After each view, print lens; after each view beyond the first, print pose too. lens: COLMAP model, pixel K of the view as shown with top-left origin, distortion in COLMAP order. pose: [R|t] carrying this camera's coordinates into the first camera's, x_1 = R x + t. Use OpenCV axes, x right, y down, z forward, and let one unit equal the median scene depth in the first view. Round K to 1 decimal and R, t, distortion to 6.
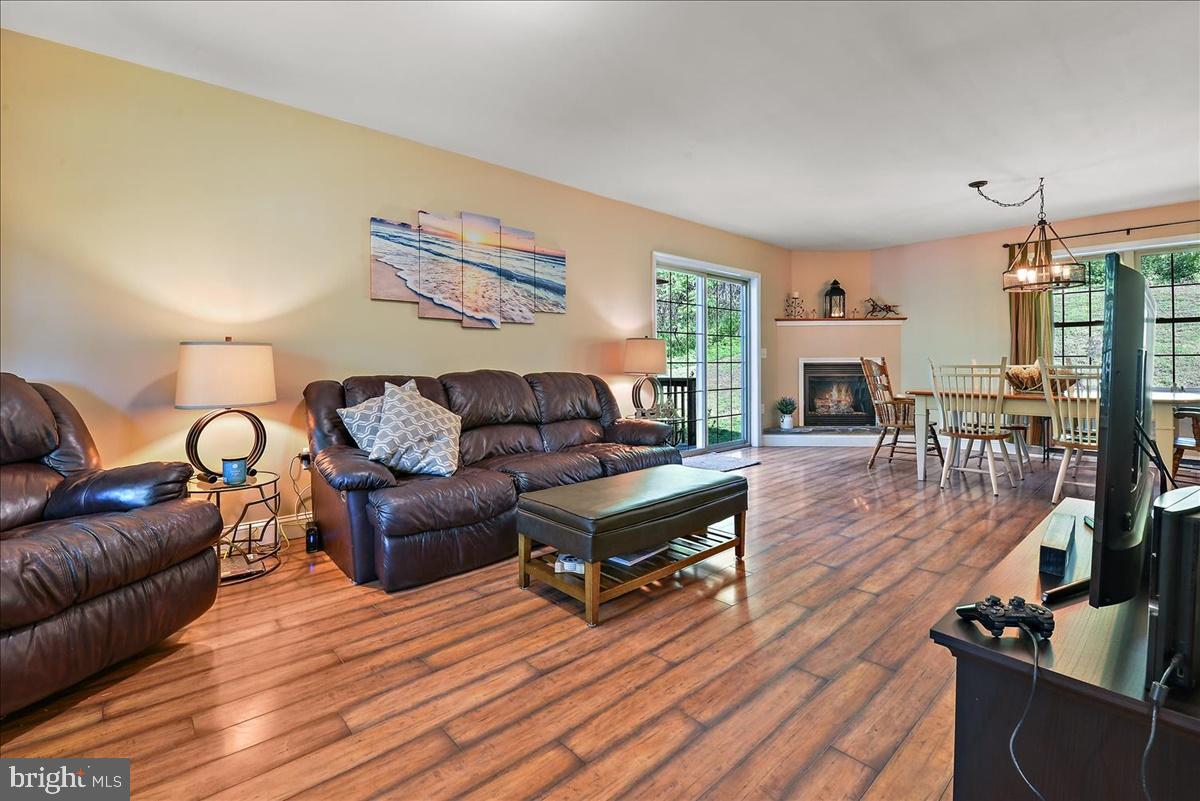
lens RADIAL K [[531.7, 0, 595.7], [0, 531.7, 372.2], [0, 0, 1]] dist [-0.009668, -0.000190]
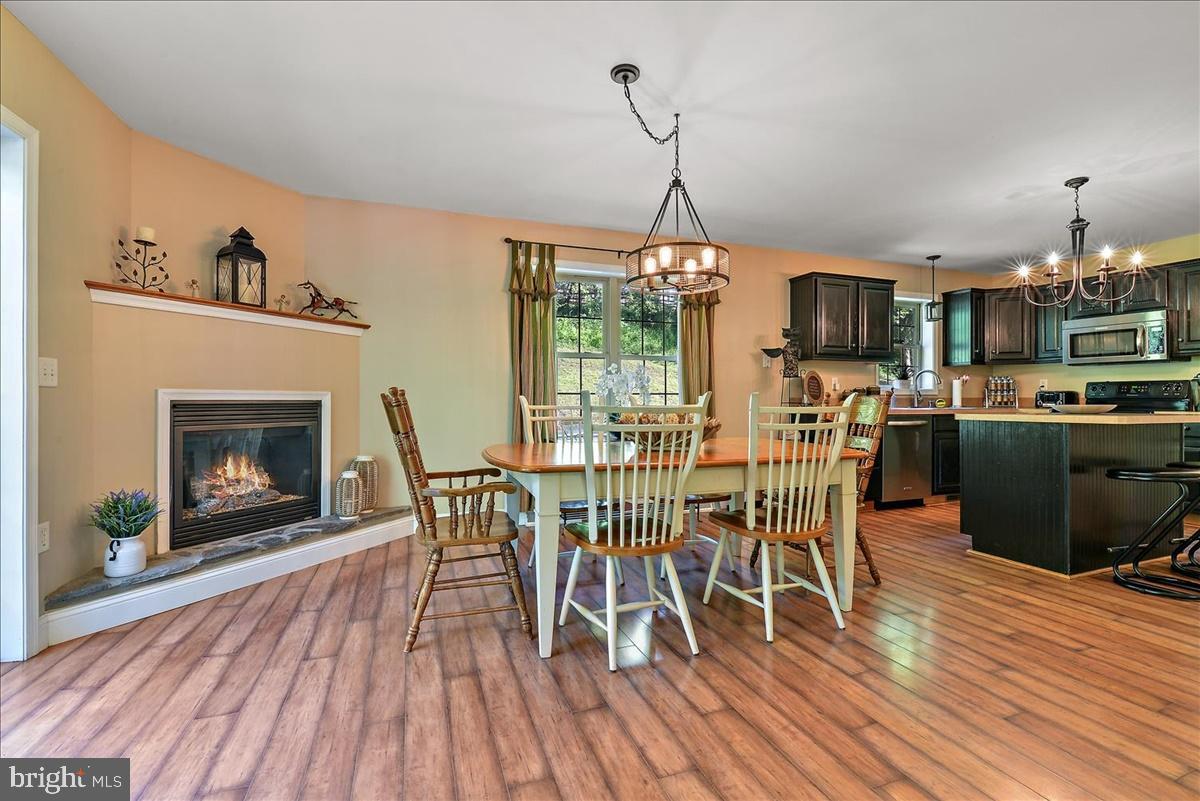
lens RADIAL K [[524.6, 0, 597.8], [0, 524.6, 399.2], [0, 0, 1]] dist [-0.009461, -0.000829]
pose [[0.378839, 0.006943, 0.925436, 0.189153], [0.013808, 0.999818, -0.013154, -0.011803], [-0.925360, 0.017762, 0.378674, 0.723434]]
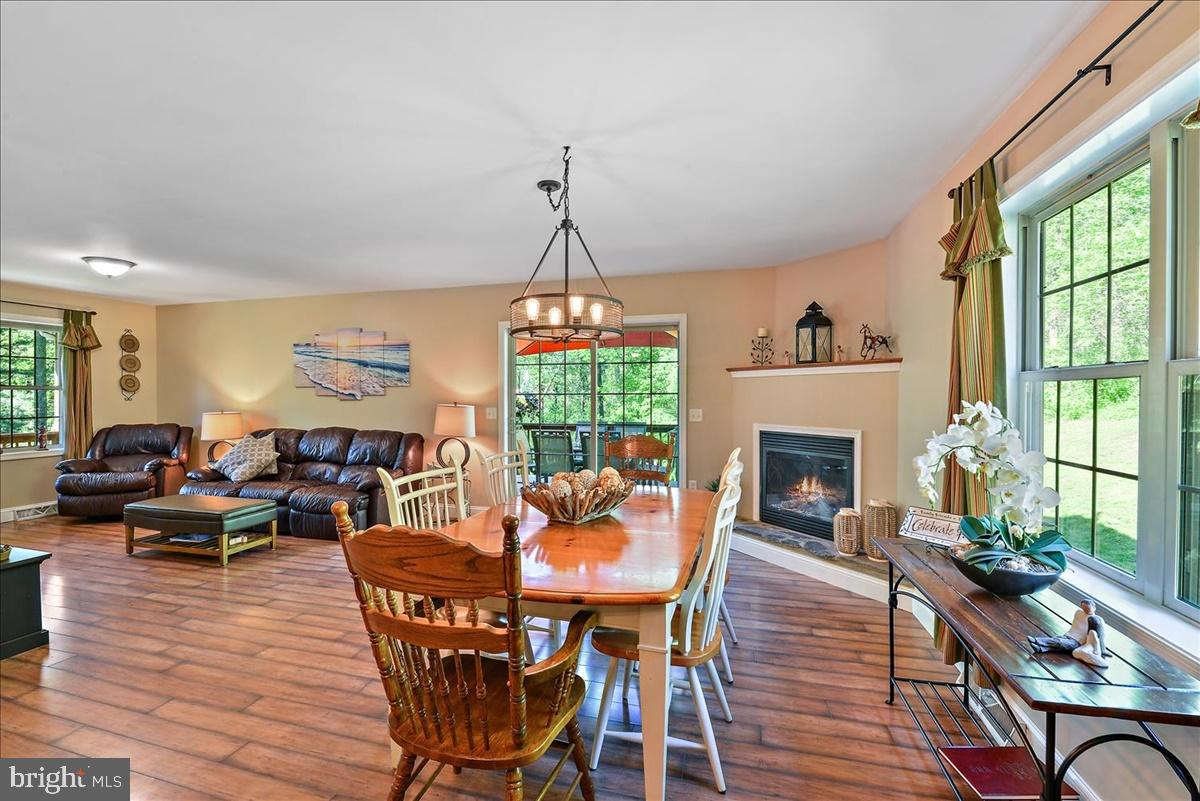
lens RADIAL K [[525.6, 0, 586.7], [0, 525.6, 400.5], [0, 0, 1]] dist [-0.009880, -0.000226]
pose [[0.525689, 0.013292, -0.850573, 1.152518], [-0.013496, 0.999882, 0.007284, -0.079641], [0.850570, 0.007650, 0.525807, 0.609757]]
